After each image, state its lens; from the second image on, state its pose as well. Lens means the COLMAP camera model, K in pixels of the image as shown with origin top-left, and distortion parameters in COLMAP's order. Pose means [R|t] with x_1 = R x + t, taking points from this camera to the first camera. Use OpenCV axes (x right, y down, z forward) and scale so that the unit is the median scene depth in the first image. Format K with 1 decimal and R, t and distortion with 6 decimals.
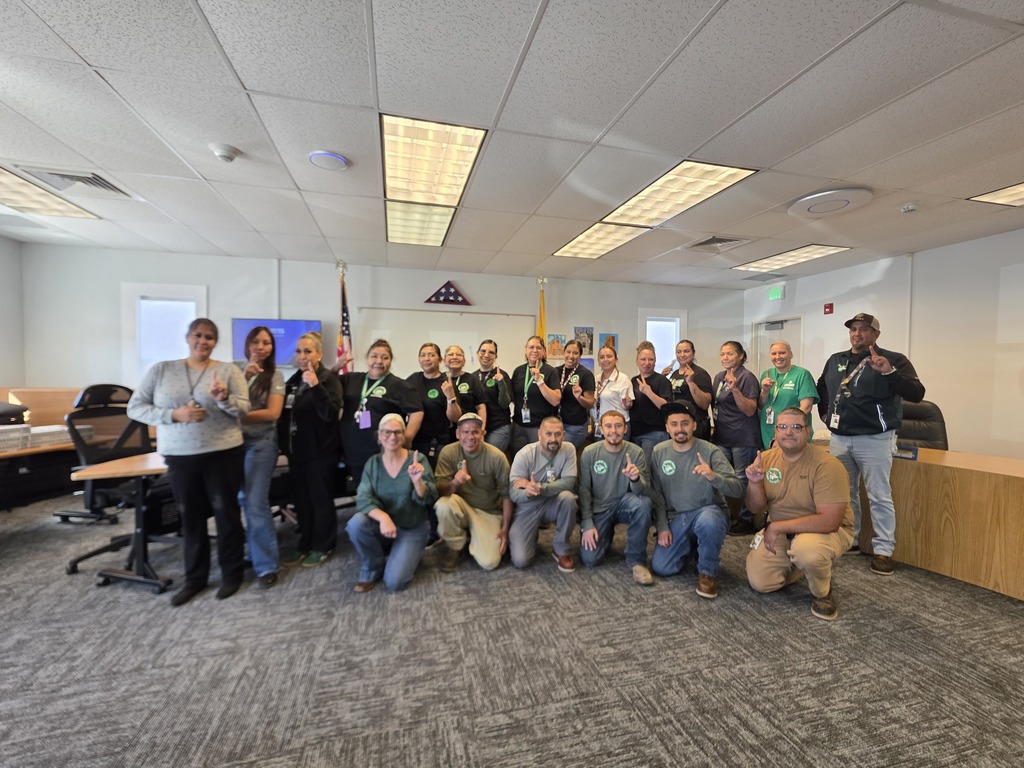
lens RADIAL K [[437.5, 0, 511.6], [0, 437.5, 378.7], [0, 0, 1]] dist [-0.005827, 0.003777]
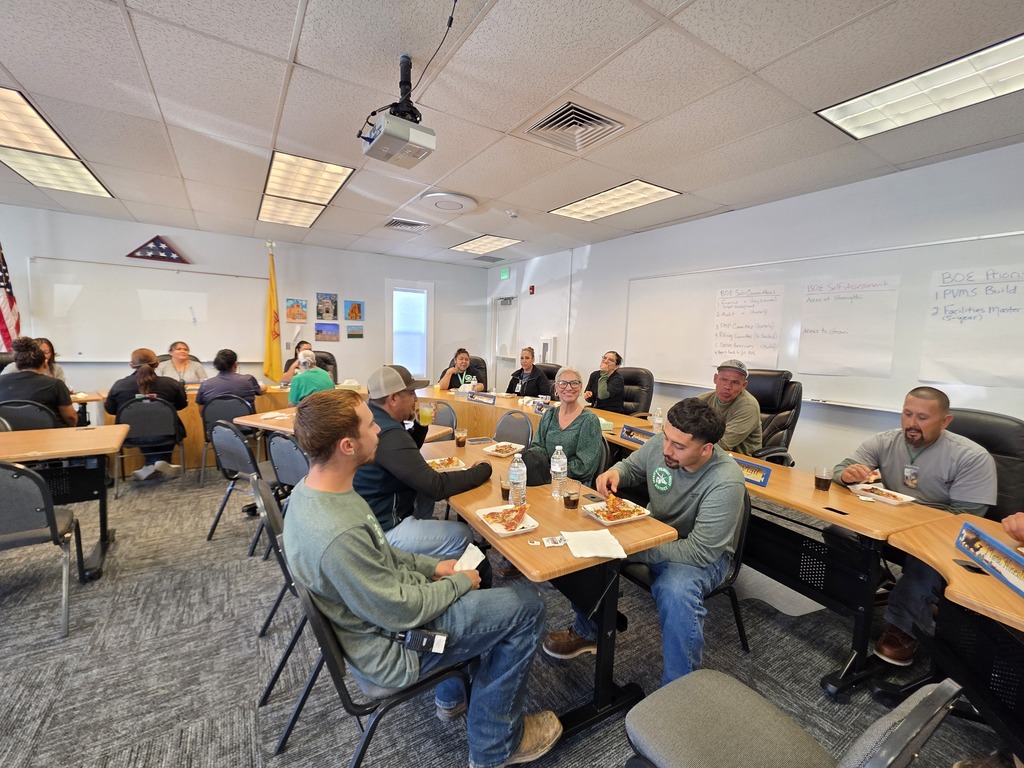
lens RADIAL K [[437.5, 0, 519.9], [0, 437.5, 376.5], [0, 0, 1]] dist [-0.005827, 0.003777]
pose [[0.951092, -0.003213, 0.308892, 0.724666], [-0.018249, 0.997615, 0.066566, 0.007704], [-0.308369, -0.068947, 0.948765, -0.379203]]
